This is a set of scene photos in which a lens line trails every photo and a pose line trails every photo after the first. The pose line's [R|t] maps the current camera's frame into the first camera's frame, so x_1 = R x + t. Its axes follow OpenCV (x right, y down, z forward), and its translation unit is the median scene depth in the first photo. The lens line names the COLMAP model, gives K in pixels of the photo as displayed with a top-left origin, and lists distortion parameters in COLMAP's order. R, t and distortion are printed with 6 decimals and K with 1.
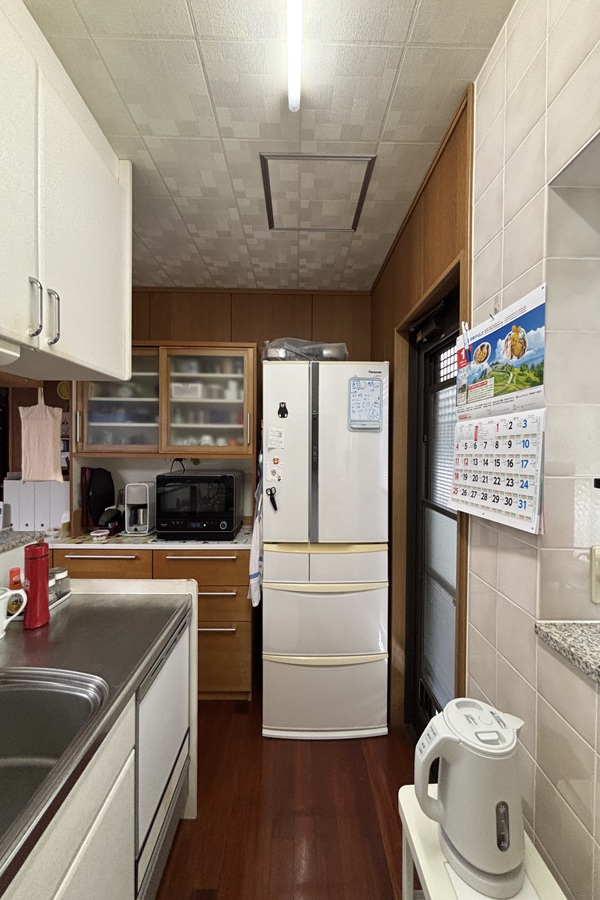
lens RADIAL K [[326.4, 0, 299.4], [0, 326.4, 448.0], [0, 0, 1]] dist [-0.006074, 0.000316]
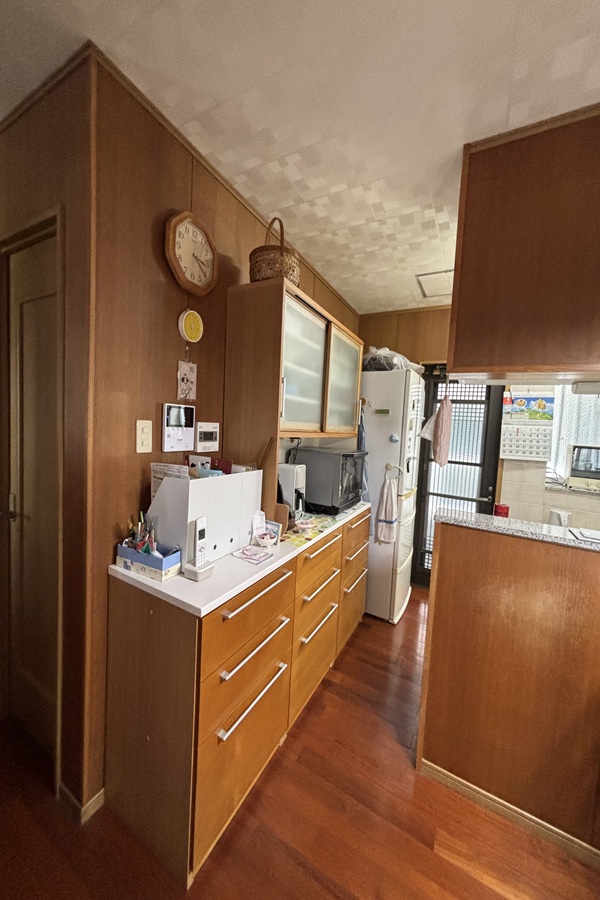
lens RADIAL K [[326.4, 0, 299.9], [0, 326.4, 441.1], [0, 0, 1]] dist [-0.006074, 0.000316]
pose [[0.487879, -0.018202, 0.872722, -3.253234], [-0.048979, 0.997637, 0.048188, 0.000921], [-0.871536, -0.066254, 0.485834, 1.448961]]
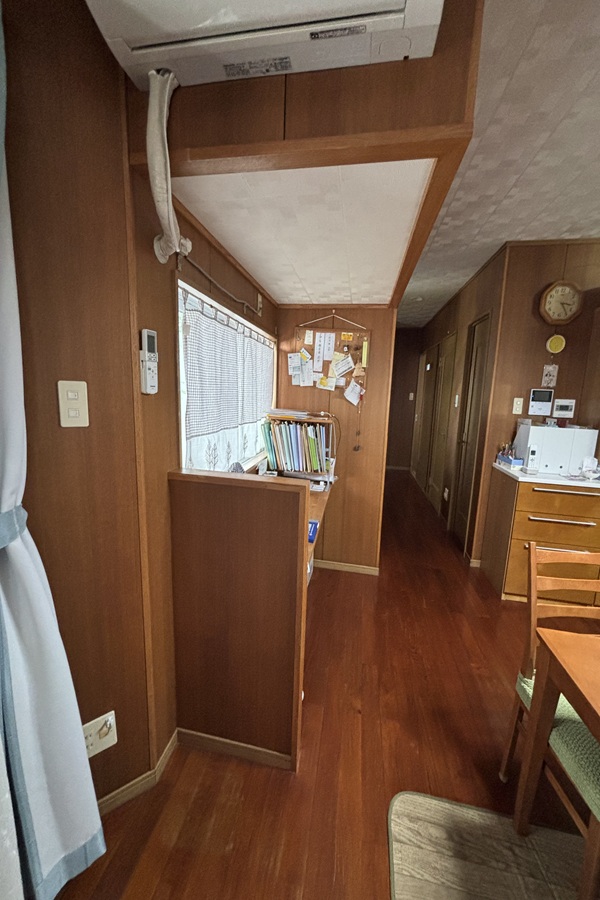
lens RADIAL K [[326.4, 0, 305.1], [0, 326.4, 442.7], [0, 0, 1]] dist [-0.006074, 0.000316]
pose [[0.982650, 0.065979, -0.173337, -3.740245], [-0.040136, 0.988087, 0.148571, 0.058178], [0.181075, -0.139037, 0.973592, -0.734968]]
